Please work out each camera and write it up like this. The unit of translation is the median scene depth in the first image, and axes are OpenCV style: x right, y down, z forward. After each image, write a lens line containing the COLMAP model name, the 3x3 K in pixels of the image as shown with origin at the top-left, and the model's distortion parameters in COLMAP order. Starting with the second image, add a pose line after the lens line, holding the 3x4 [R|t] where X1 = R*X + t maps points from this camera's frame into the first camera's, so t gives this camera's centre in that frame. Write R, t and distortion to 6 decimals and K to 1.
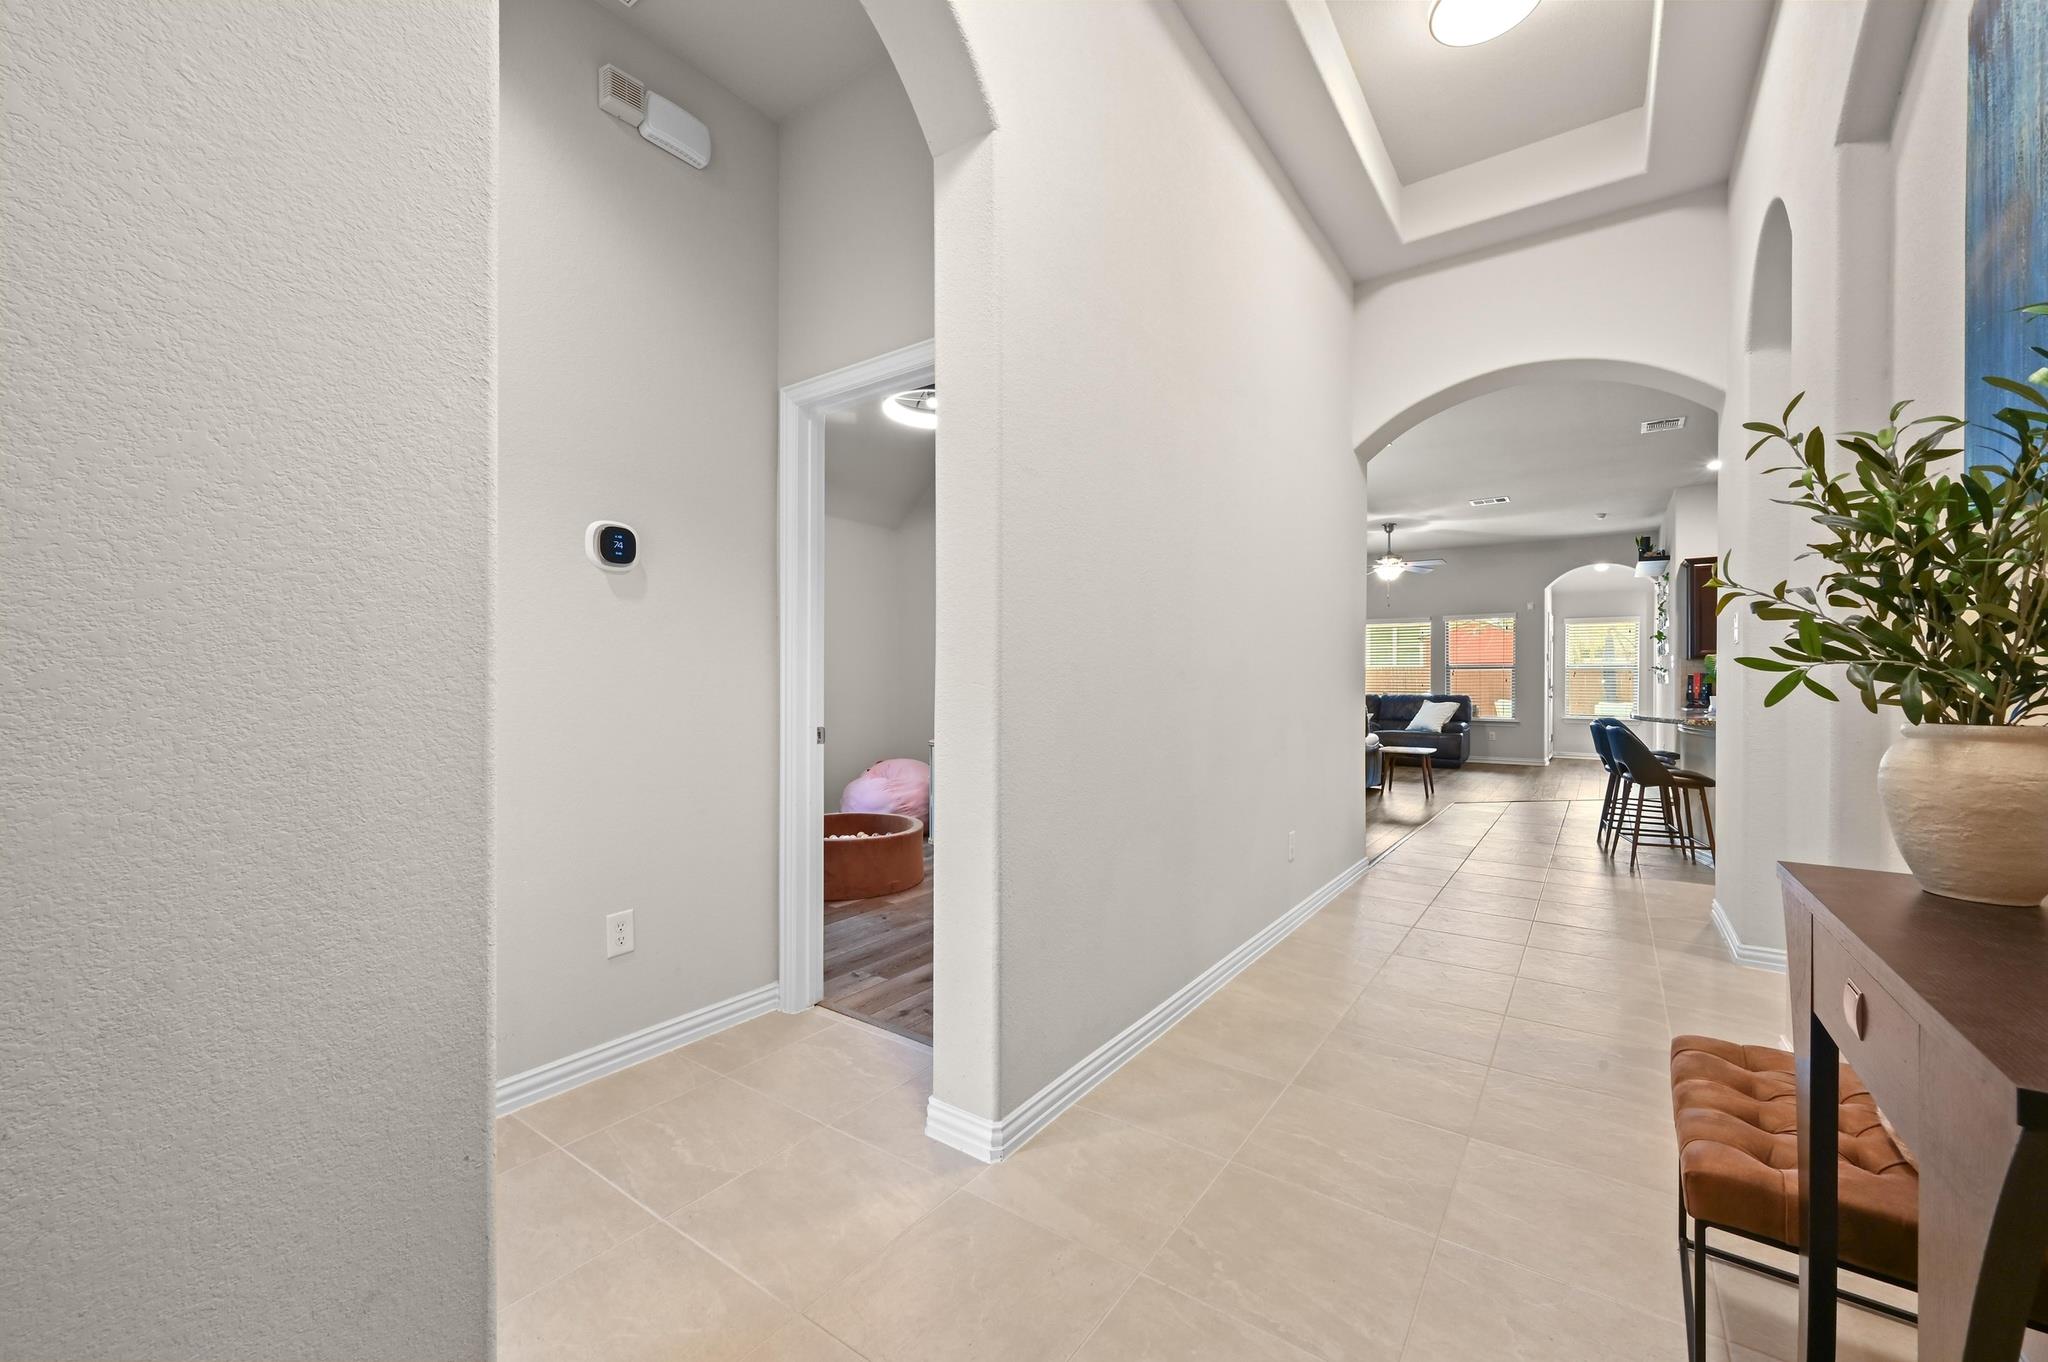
lens RADIAL K [[799.8, 0, 1024.0], [0, 799.8, 681.0], [0, 0, 1]] dist [0.000901, 0.000095]
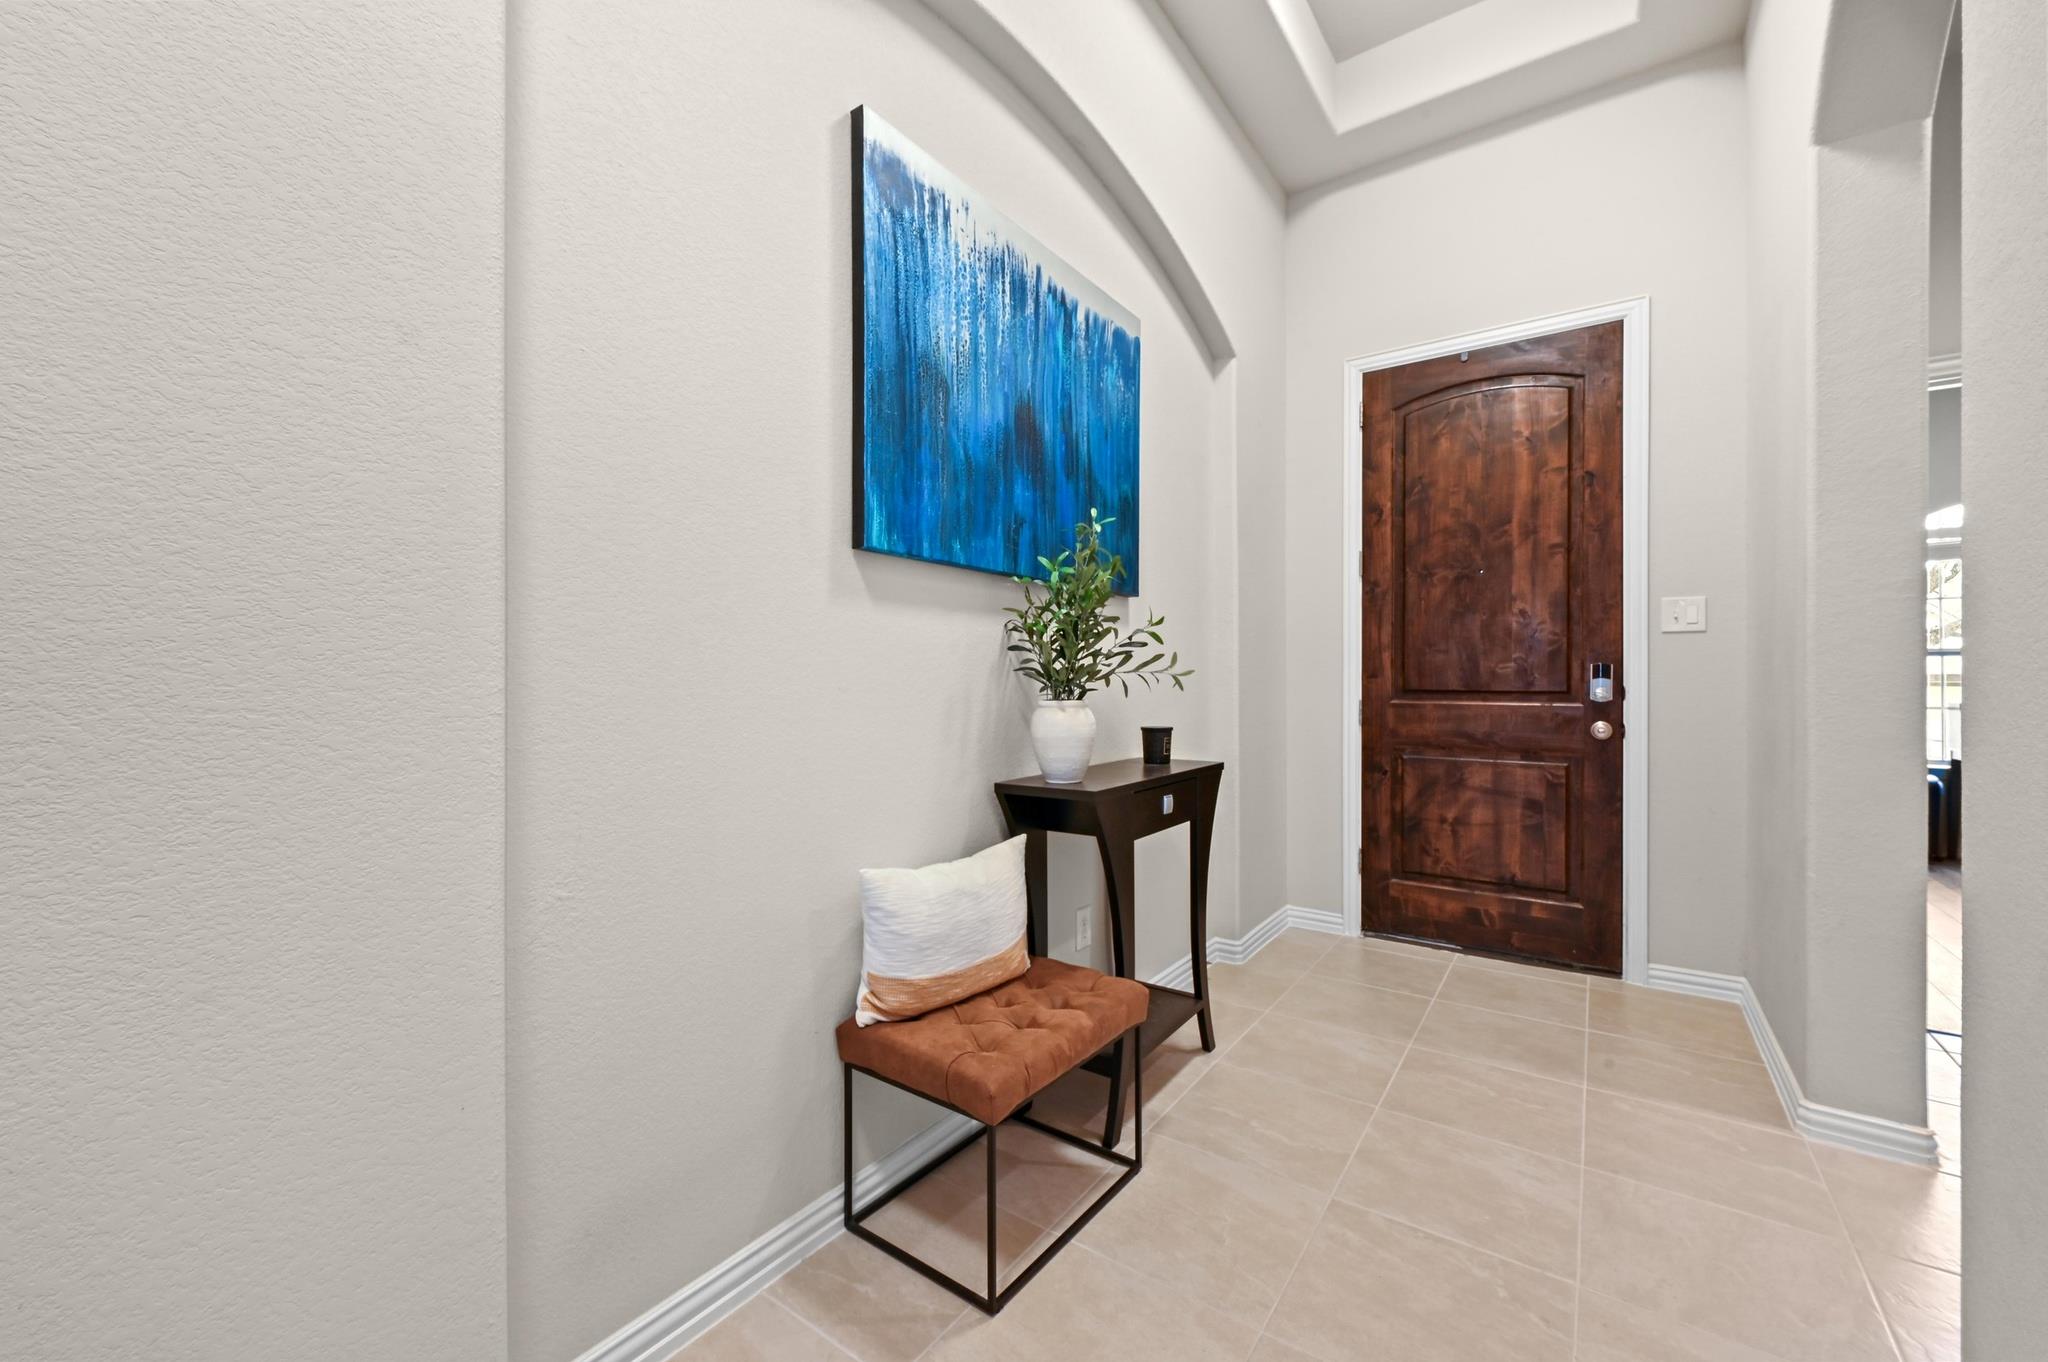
lens RADIAL K [[799.8, 0, 1024.0], [0, 799.8, 681.0], [0, 0, 1]] dist [0.000901, 0.000095]
pose [[-0.999977, -0.006062, -0.003055, 0.118378], [-0.006061, 0.999982, -0.000490, -0.000198], [0.003058, -0.000472, -0.999995, 0.281688]]
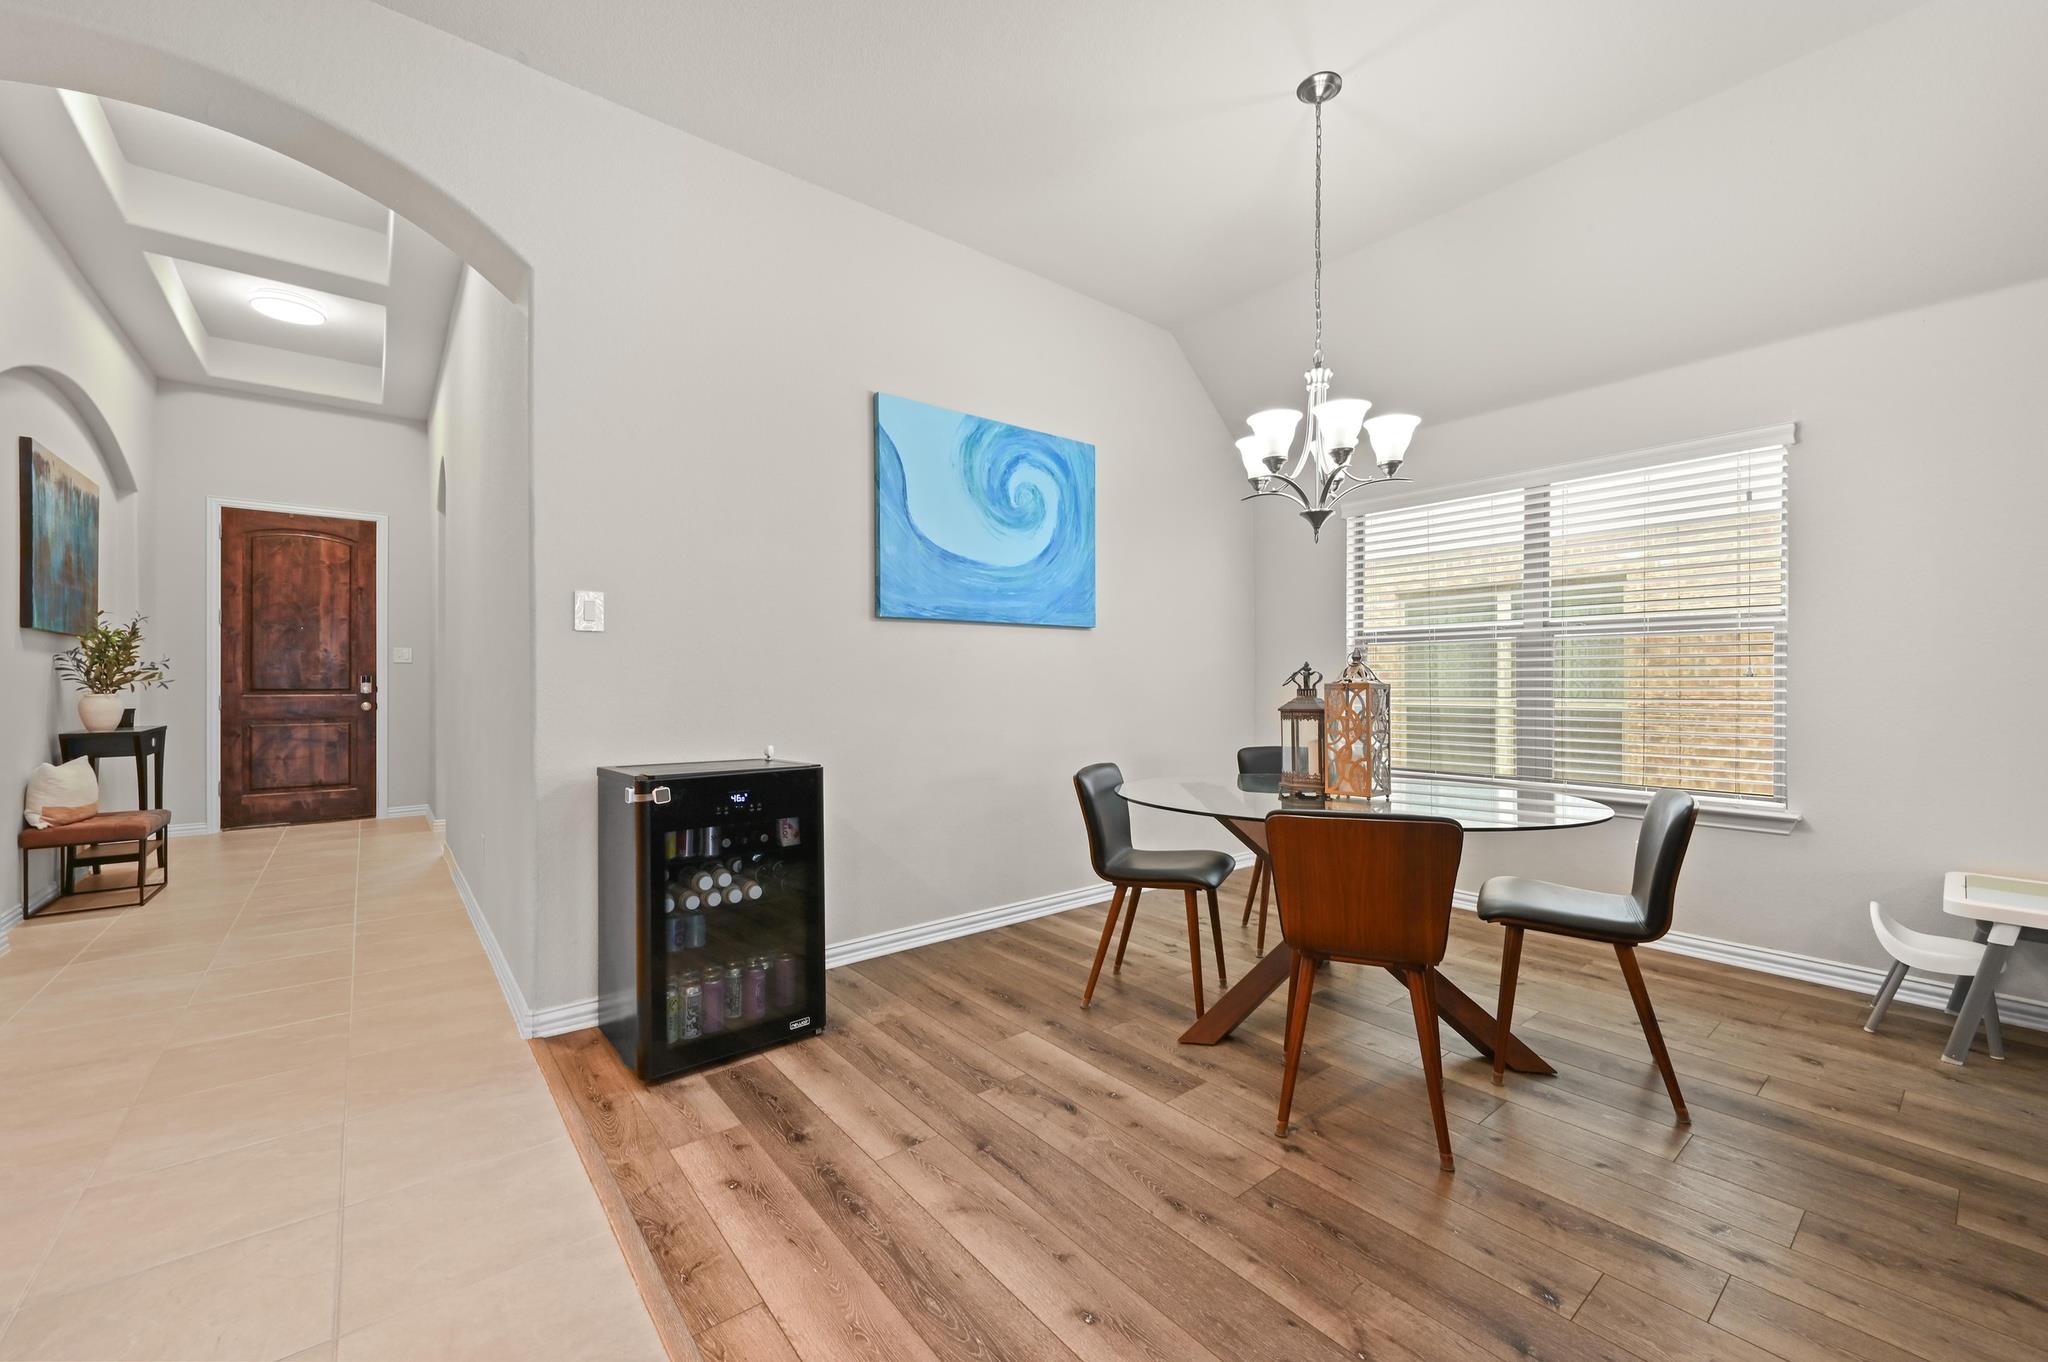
lens RADIAL K [[806.3, 0, 1028.3], [0, 806.3, 680.2], [0, 0, 1]] dist [-0.000160, -0.000059]
pose [[-0.252705, -0.006882, -0.967519, 0.378451], [0.002357, 0.999967, -0.007729, 0.001554], [0.967540, -0.004234, -0.252681, 0.640346]]
